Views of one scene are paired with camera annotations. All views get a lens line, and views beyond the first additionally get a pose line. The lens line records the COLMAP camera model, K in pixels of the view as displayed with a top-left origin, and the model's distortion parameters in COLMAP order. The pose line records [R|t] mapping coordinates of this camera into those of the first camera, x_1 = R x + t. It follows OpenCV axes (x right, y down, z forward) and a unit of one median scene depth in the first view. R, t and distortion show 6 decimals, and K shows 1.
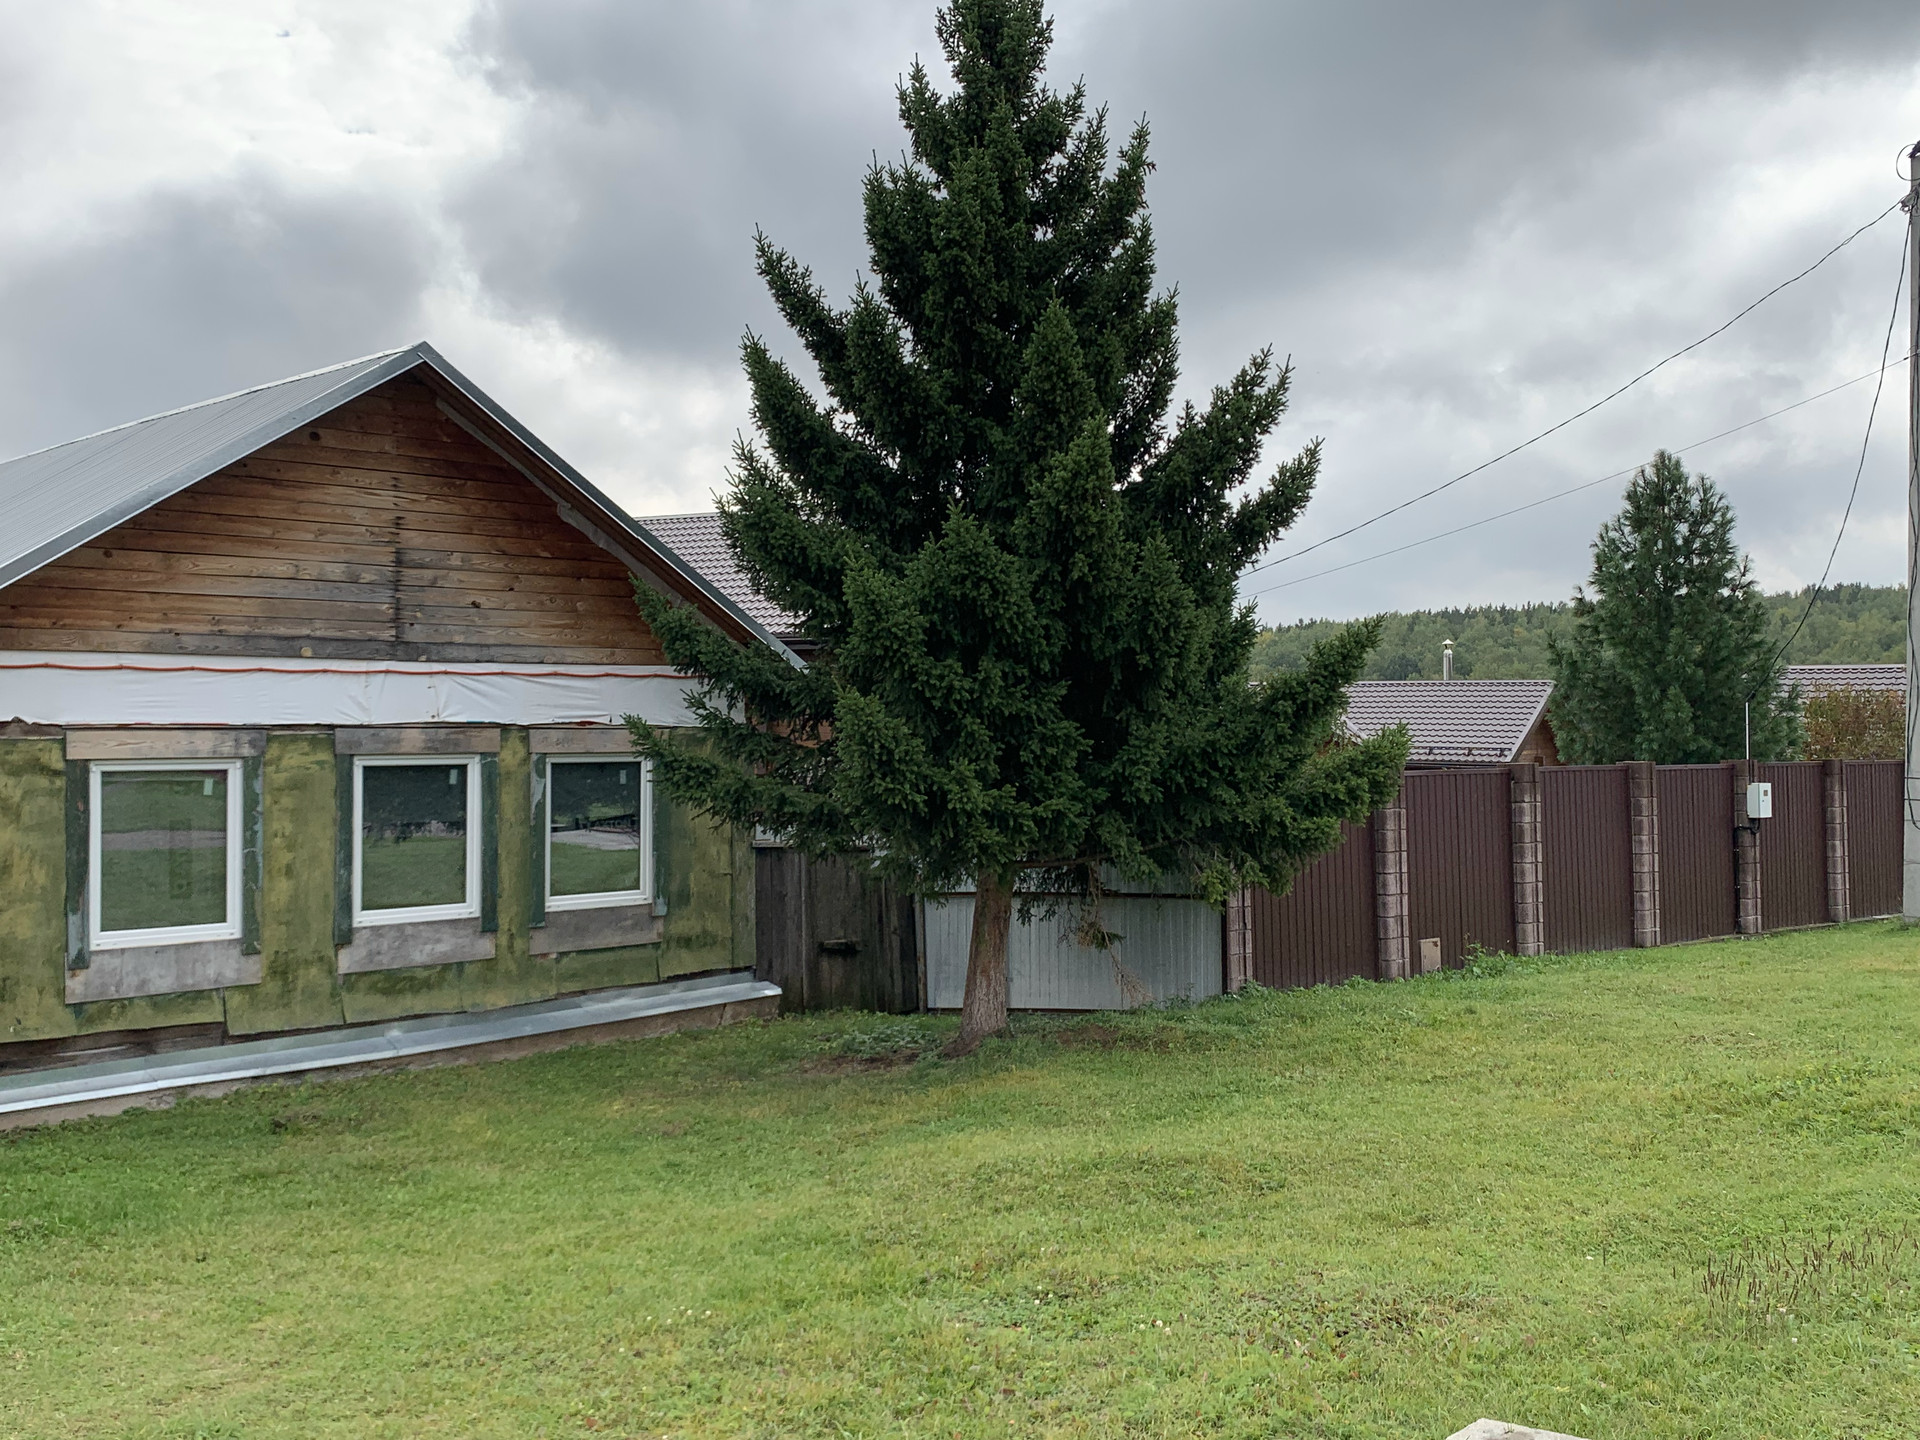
lens RADIAL K [[1859.3, 0, 967.8], [0, 1859.3, 724.4], [0, 0, 1]] dist [-0.024231, 0.000000]
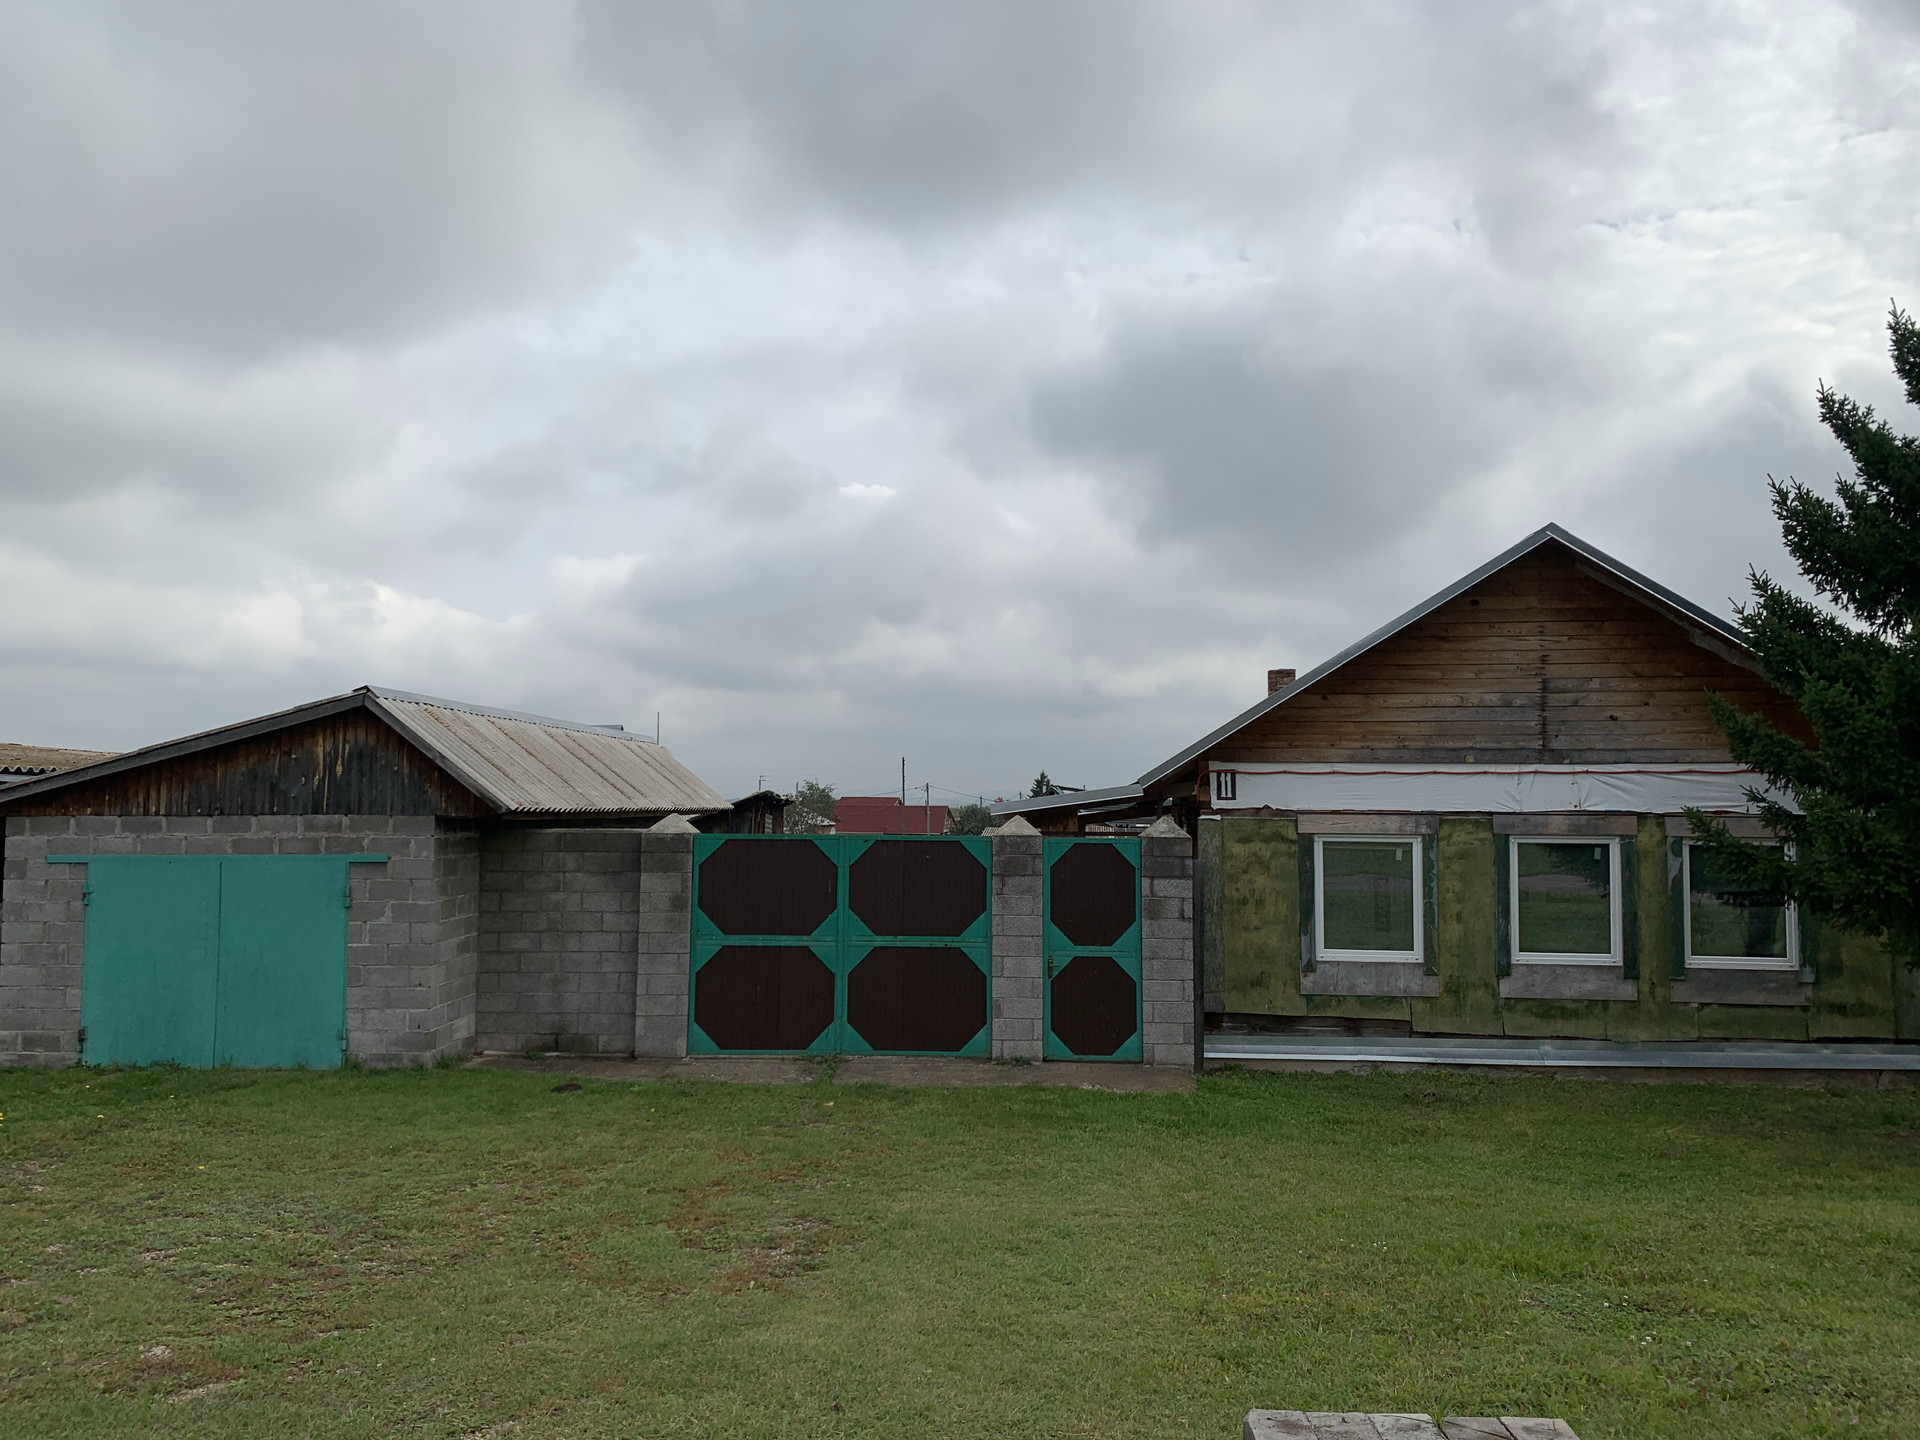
lens RADIAL K [[1465.4, 0, 961.9], [0, 1465.4, 719.3], [0, 0, 1]] dist [0.028115, -0.028699]
pose [[0.586846, -0.039038, -0.808757, 0.267891], [-0.005003, 0.998643, -0.051833, -0.008594], [0.809683, 0.034464, 0.585855, 0.044273]]
